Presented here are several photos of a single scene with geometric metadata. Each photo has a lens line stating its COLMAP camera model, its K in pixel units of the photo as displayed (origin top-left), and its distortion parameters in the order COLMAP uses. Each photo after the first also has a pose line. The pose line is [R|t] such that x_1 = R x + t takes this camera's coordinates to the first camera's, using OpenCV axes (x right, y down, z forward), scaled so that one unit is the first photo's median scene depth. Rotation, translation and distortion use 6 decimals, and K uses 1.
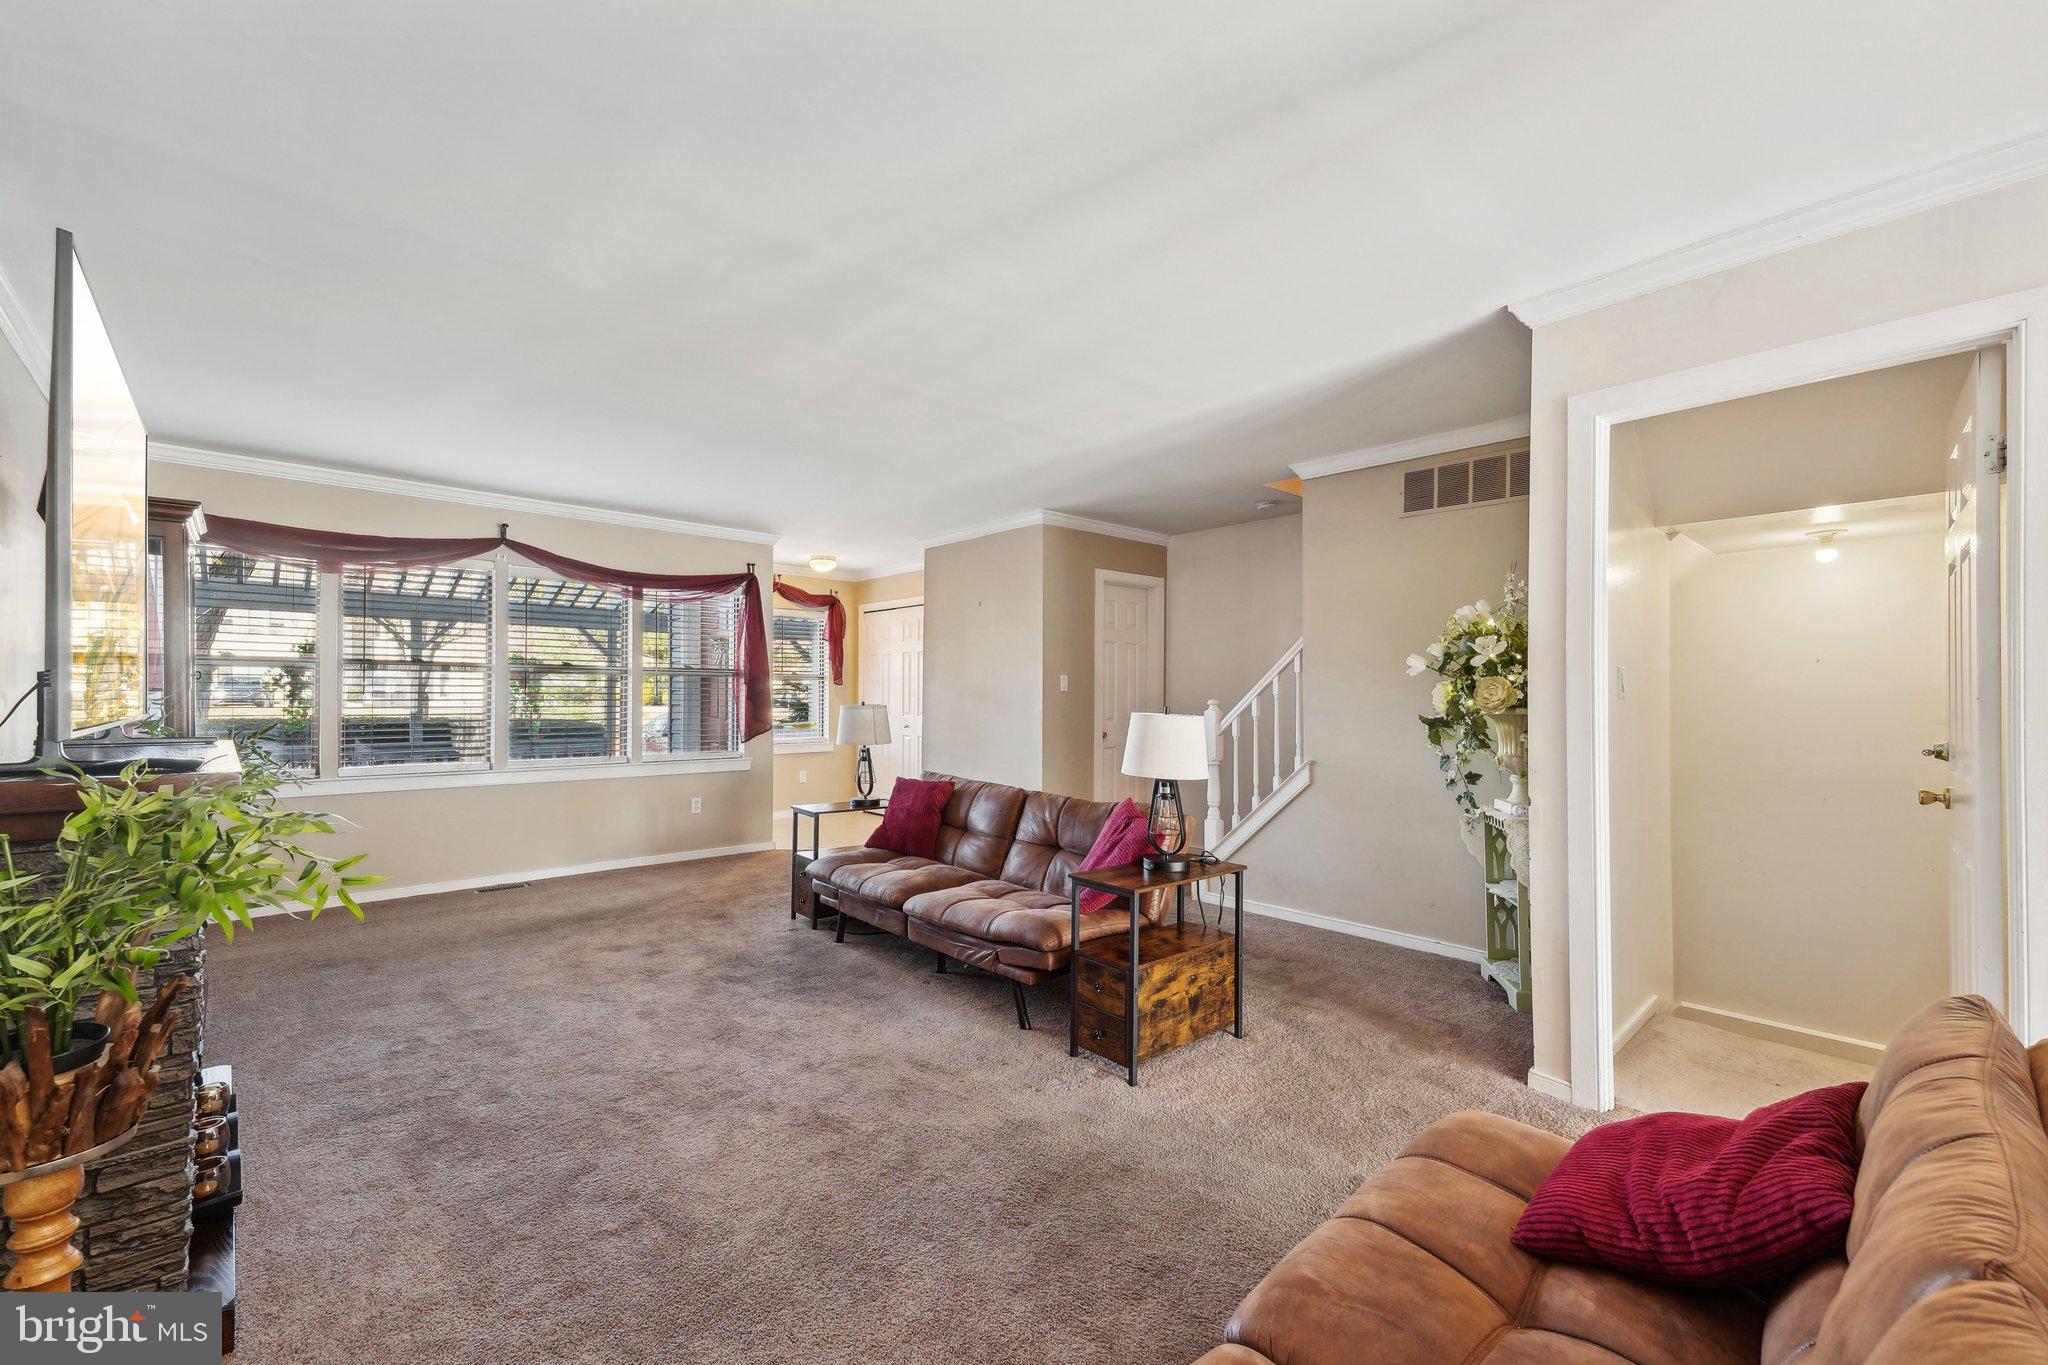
lens RADIAL K [[833.4, 0, 1022.5], [0, 833.4, 685.8], [0, 0, 1]] dist [0.021057, -0.000862]
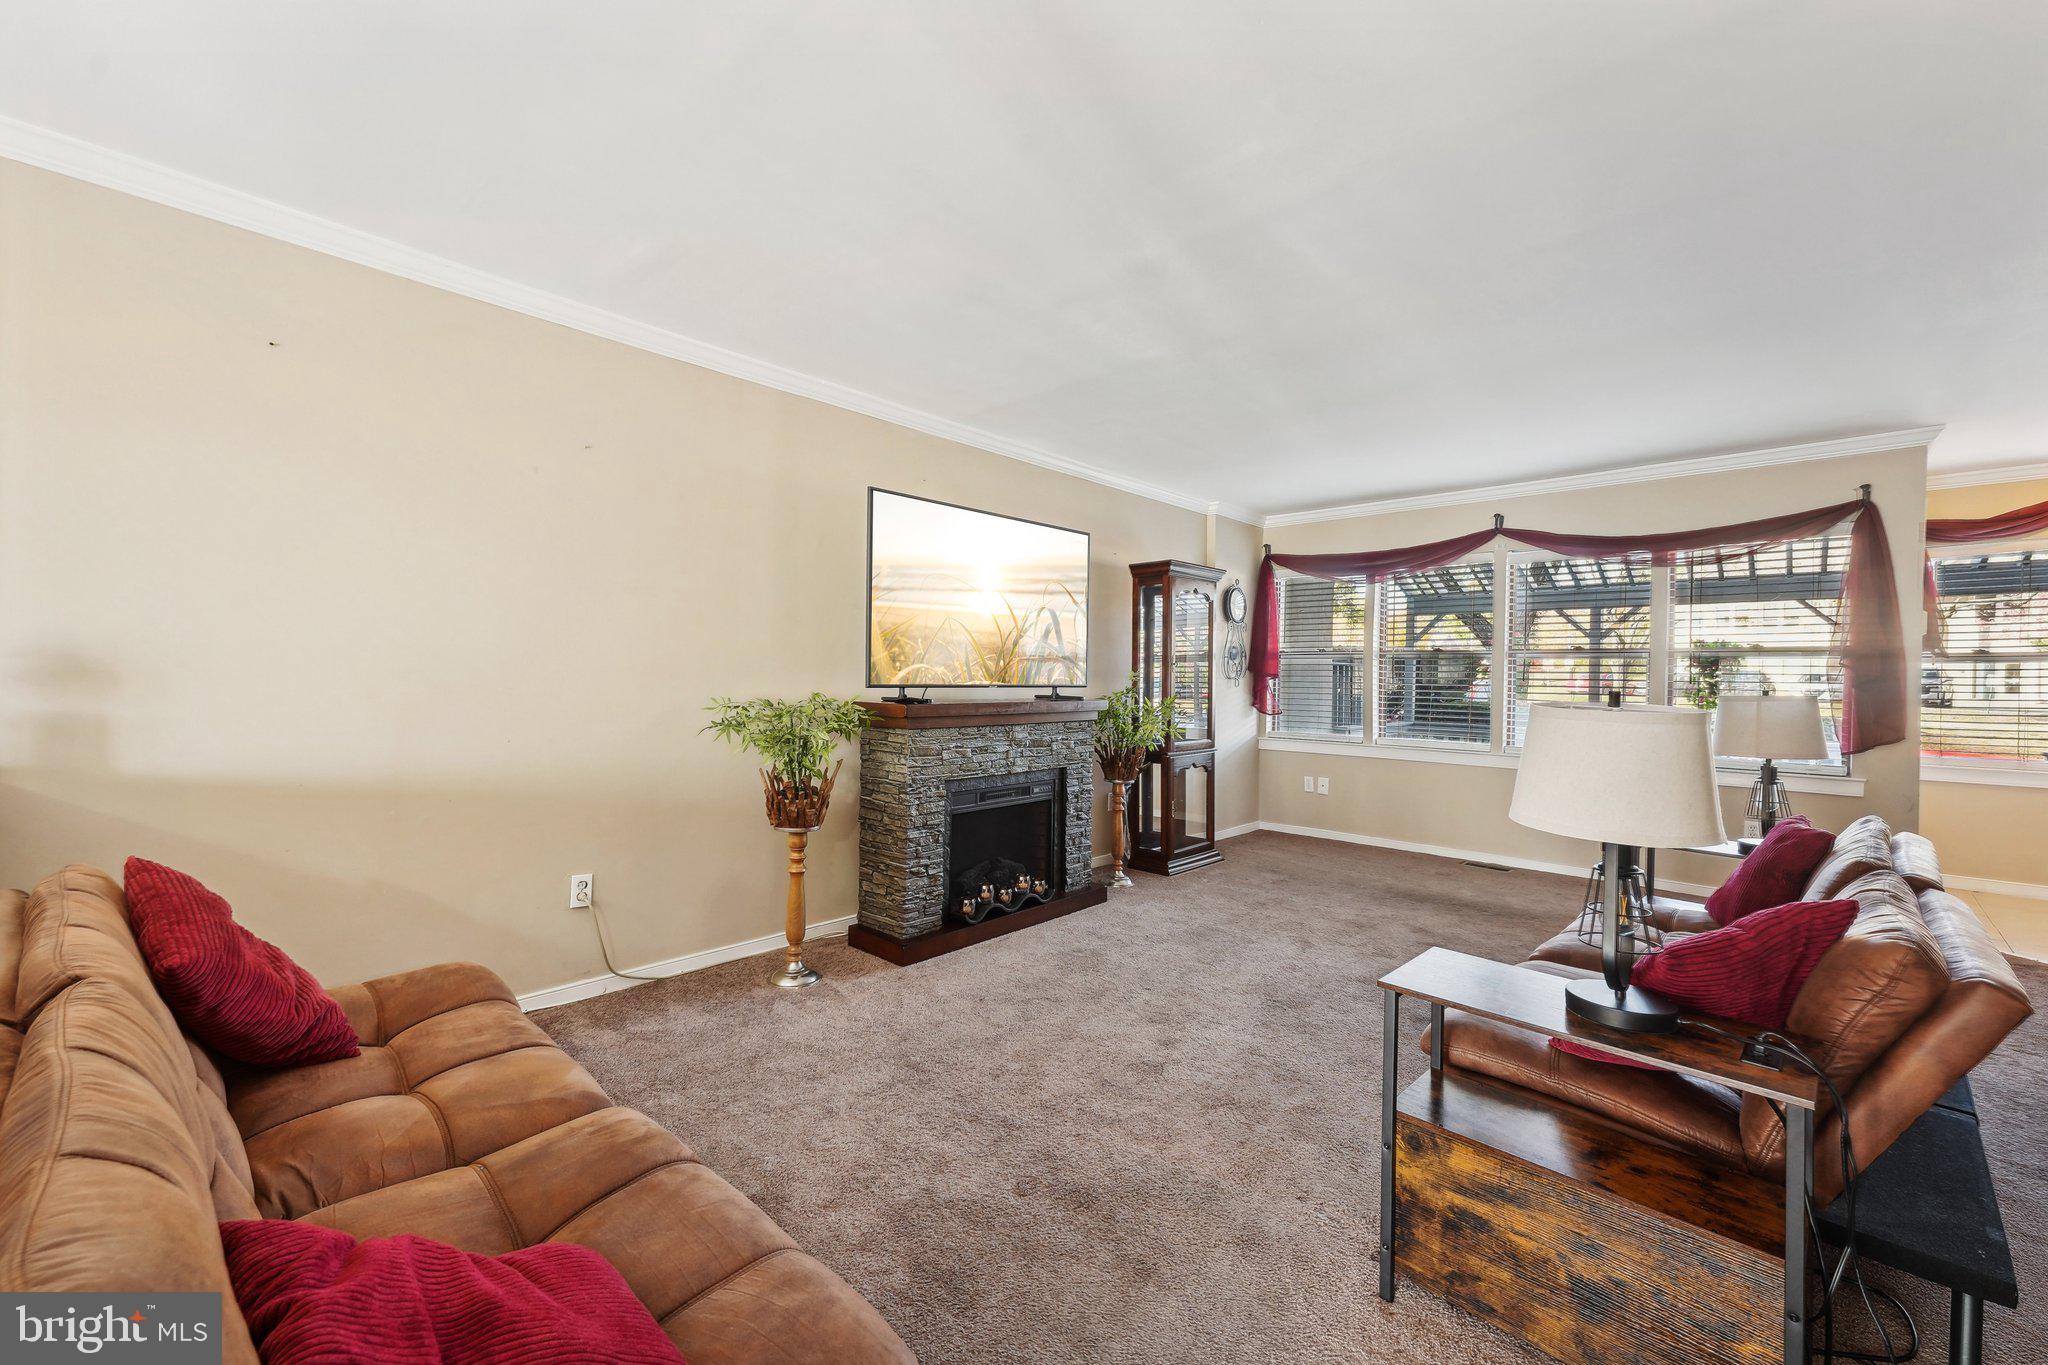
lens RADIAL K [[833.4, 0, 1003.1], [0, 833.4, 675.5], [0, 0, 1]] dist [0.021057, -0.000862]
pose [[0.045722, -0.003661, -0.998947, 0.495962], [0.000208, 0.999993, -0.003655, 0.010880], [0.998954, -0.000041, 0.045722, 0.453594]]
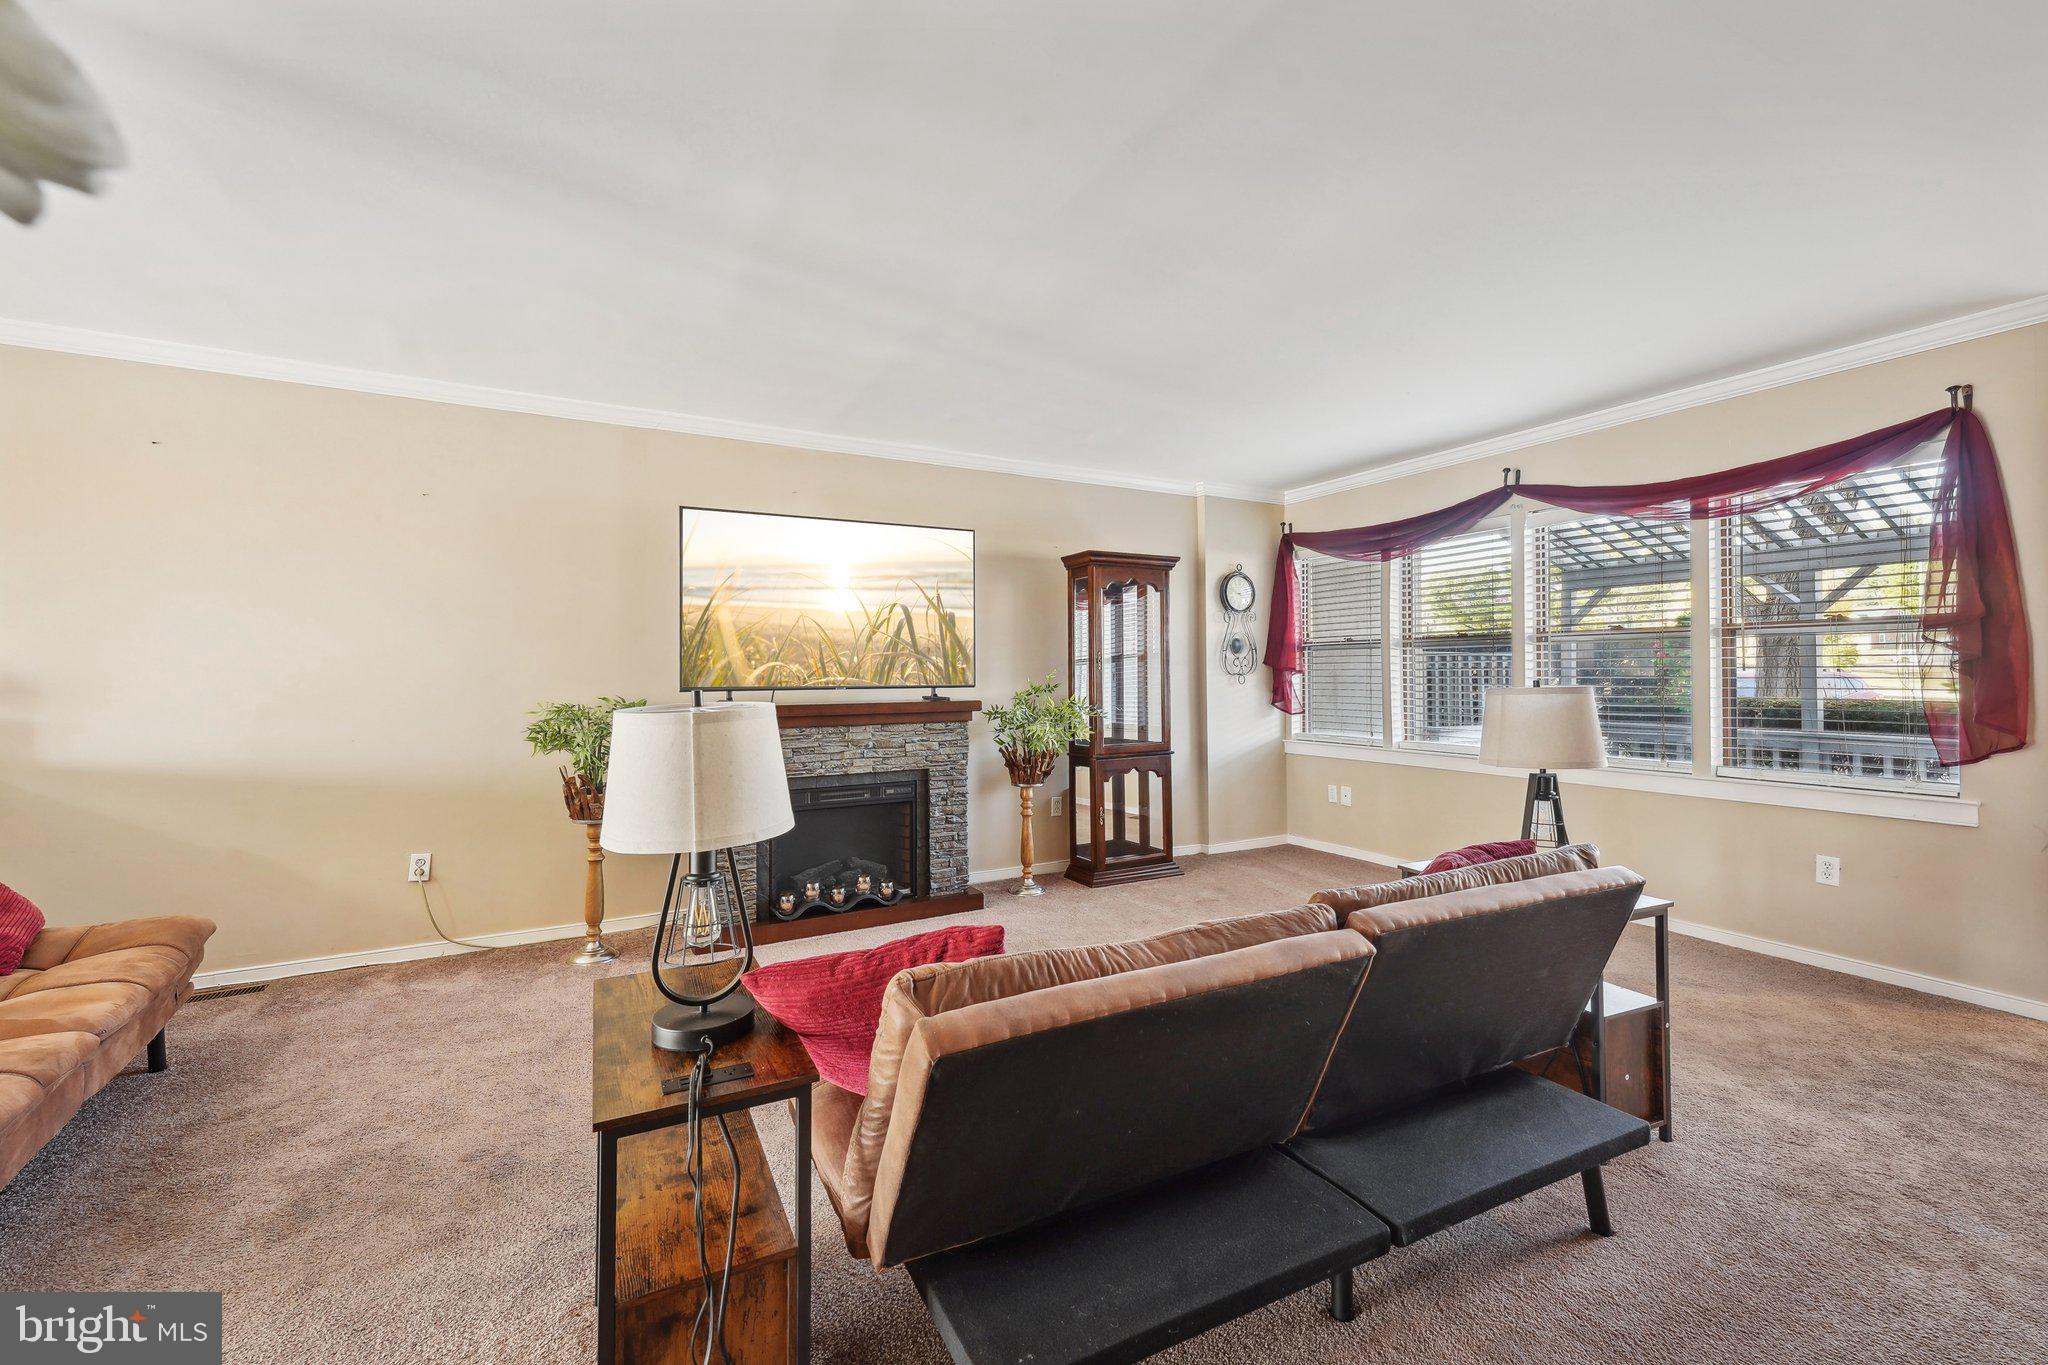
lens RADIAL K [[833.4, 0, 1011.6], [0, 833.4, 662.8], [0, 0, 1]] dist [0.021057, -0.000862]
pose [[-0.271757, -0.013126, -0.962276, 0.419294], [0.016084, 0.999705, -0.018179, 0.011128], [0.962232, -0.020418, -0.271466, 0.972042]]
